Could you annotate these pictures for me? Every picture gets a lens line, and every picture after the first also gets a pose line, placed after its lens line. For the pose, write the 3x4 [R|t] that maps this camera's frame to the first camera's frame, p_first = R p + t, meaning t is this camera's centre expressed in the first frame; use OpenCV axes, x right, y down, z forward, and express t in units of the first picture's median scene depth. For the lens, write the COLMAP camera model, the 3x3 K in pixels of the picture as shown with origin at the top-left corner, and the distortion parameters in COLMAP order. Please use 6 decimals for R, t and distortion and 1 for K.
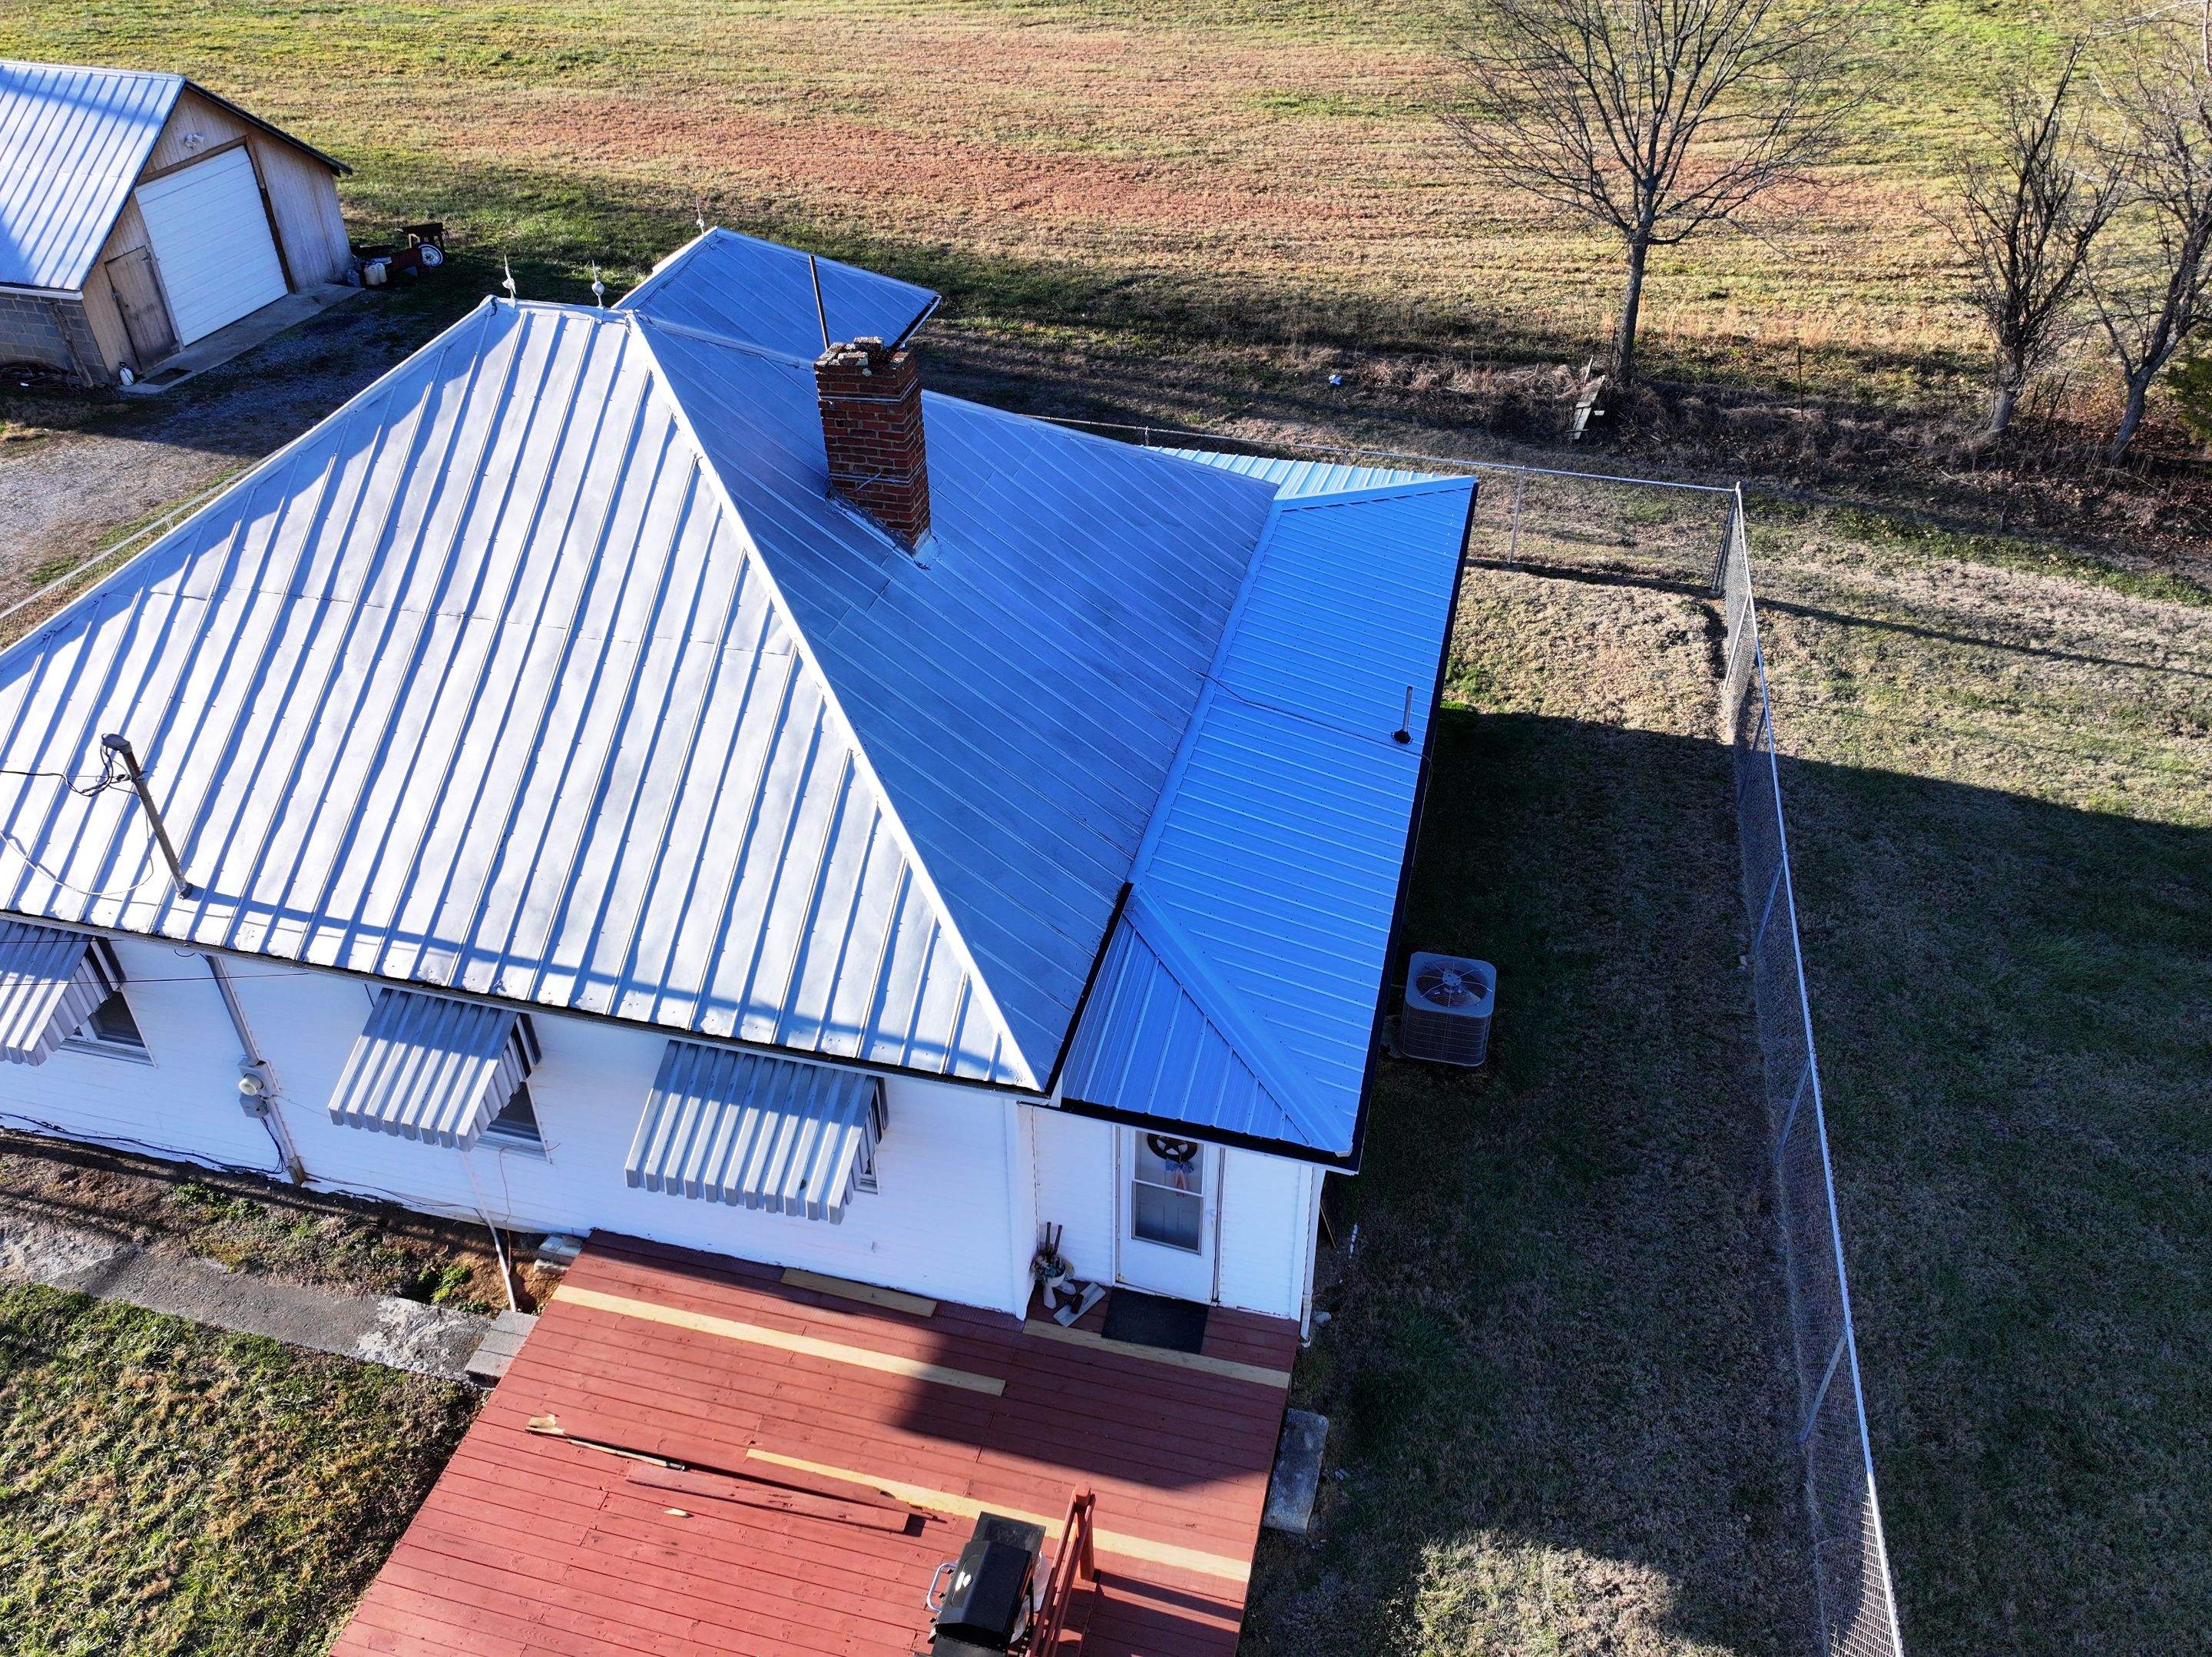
lens RADIAL K [[1786.3, 0, 1110.9], [0, 1786.3, 823.1], [0, 0, 1]] dist [0.000424, 0.011446]
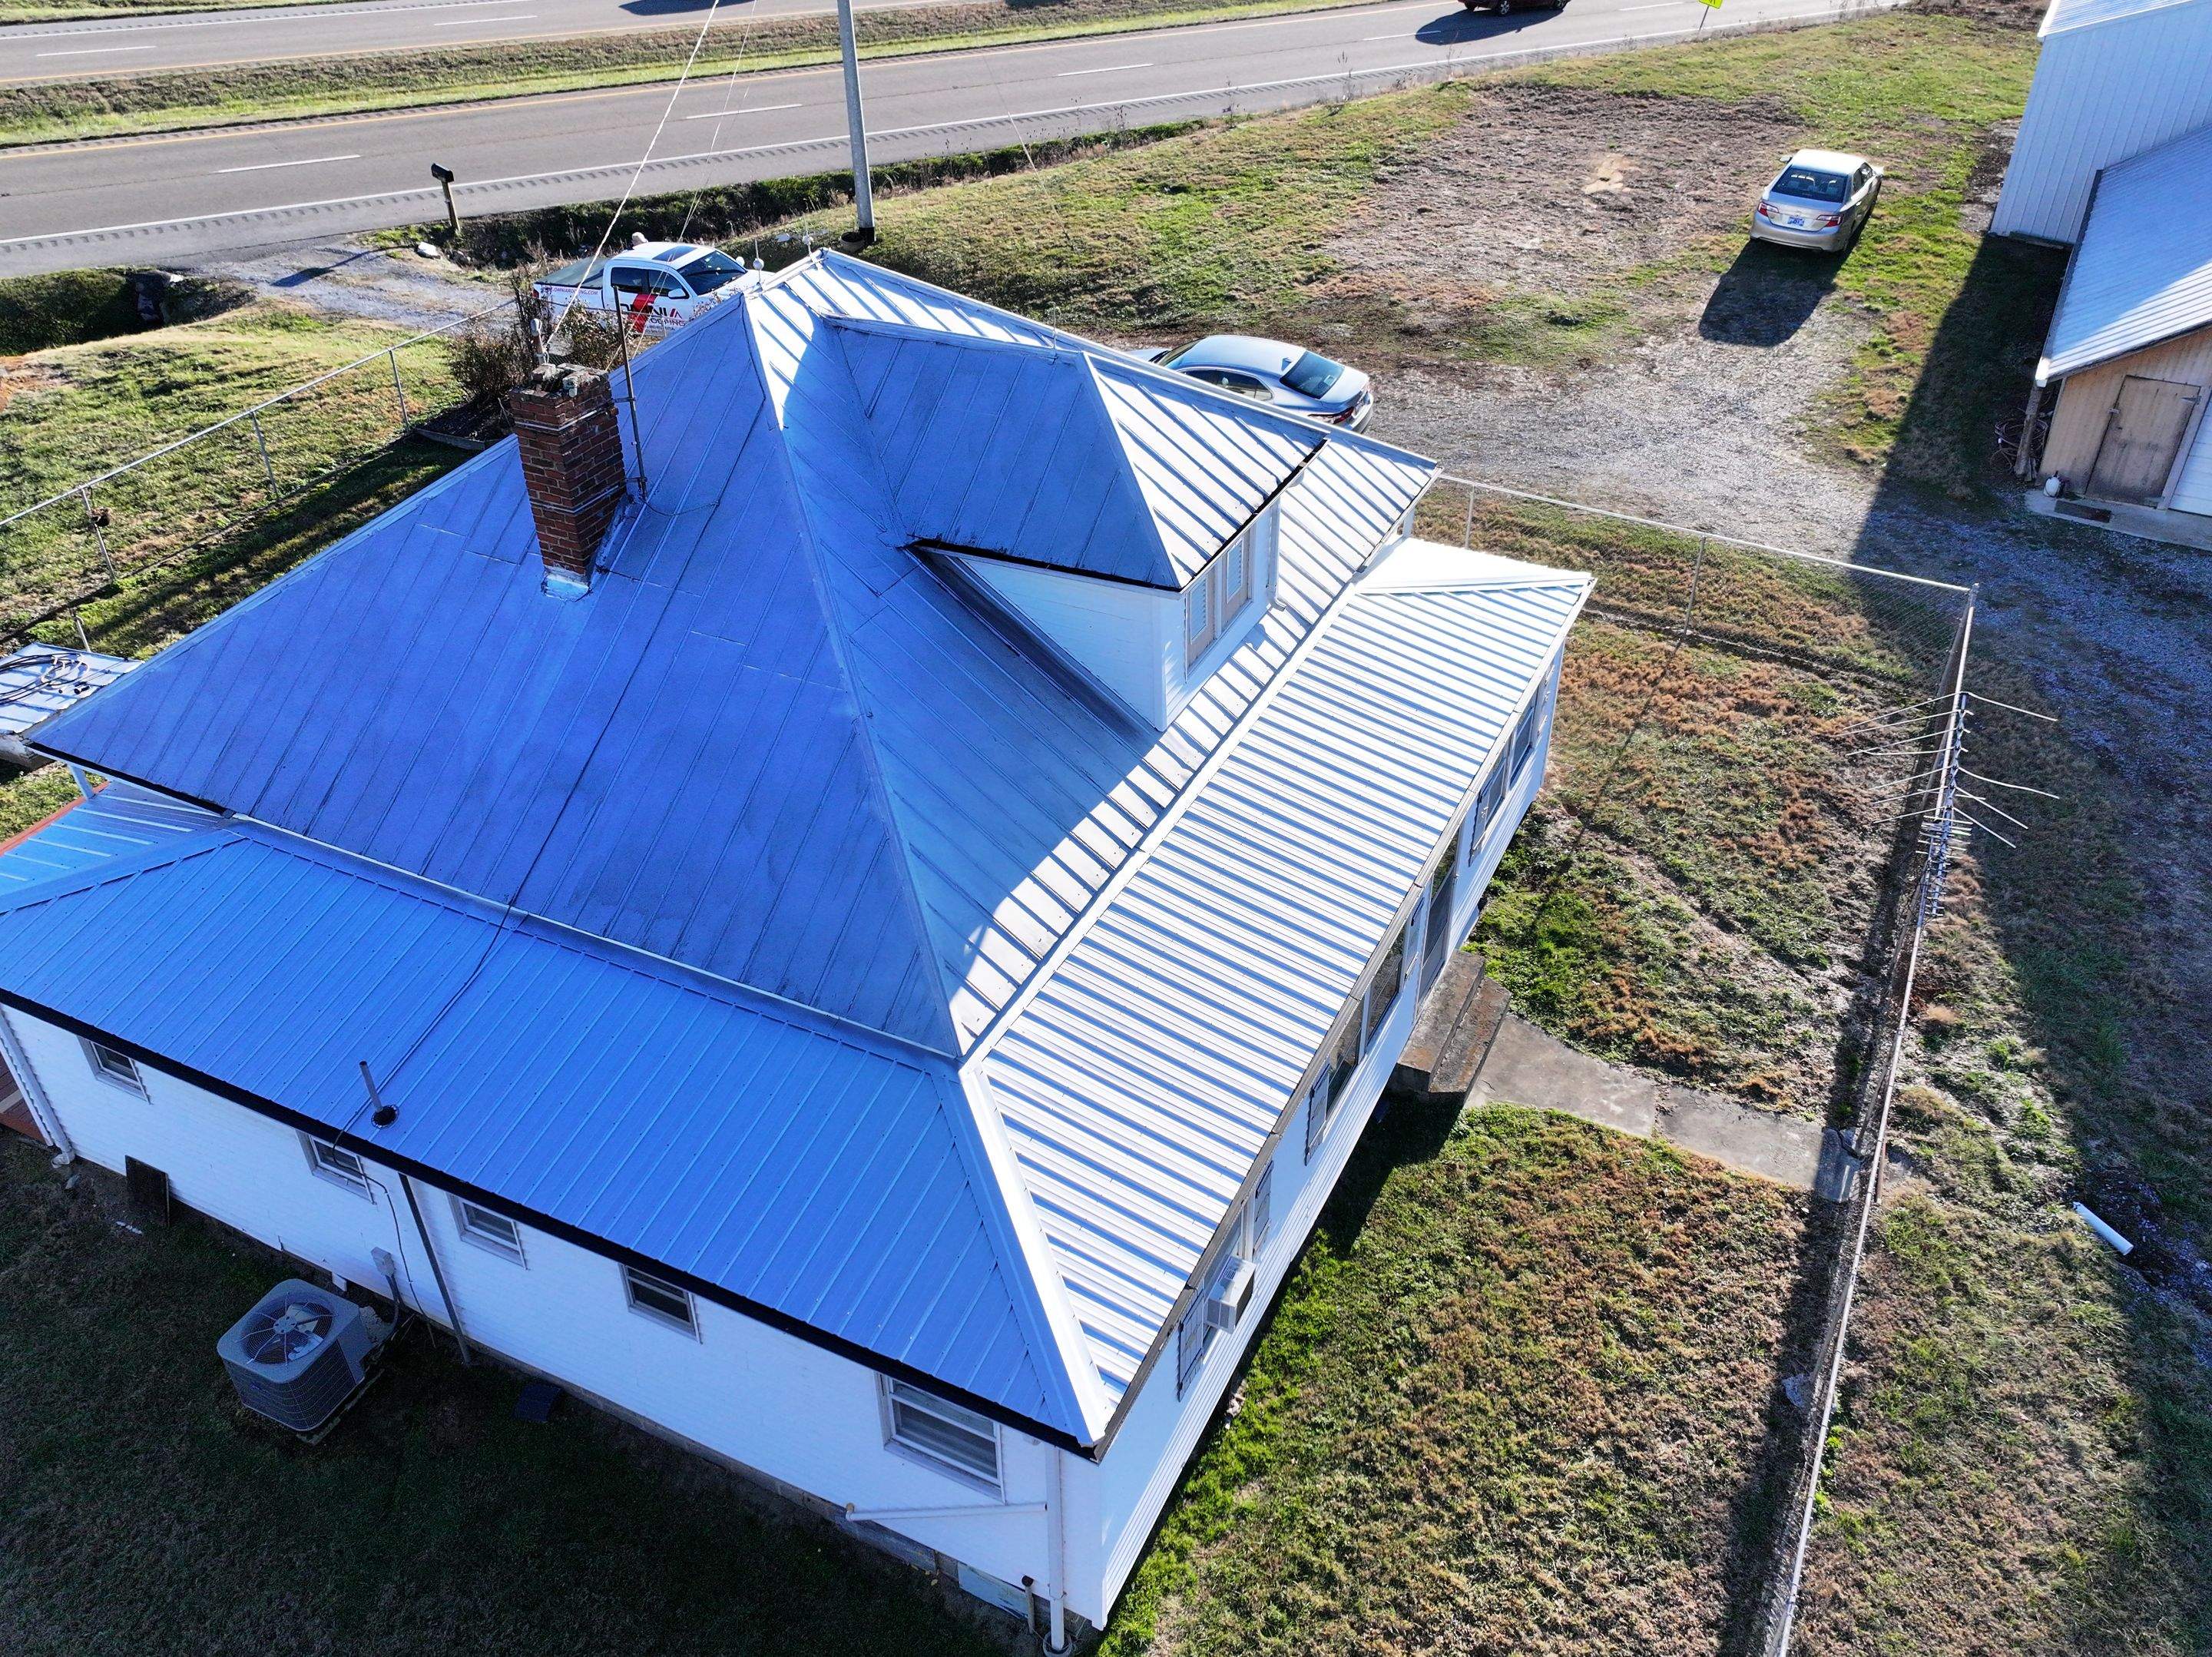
lens RADIAL K [[1786.3, 0, 1106.8], [0, 1786.3, 829.0], [0, 0, 1]] dist [0.000424, 0.011446]
pose [[-0.212483, 0.579937, -0.786463, 0.760461], [-0.561726, 0.586075, 0.583935, -0.902559], [0.799572, 0.565853, 0.201234, 1.219133]]
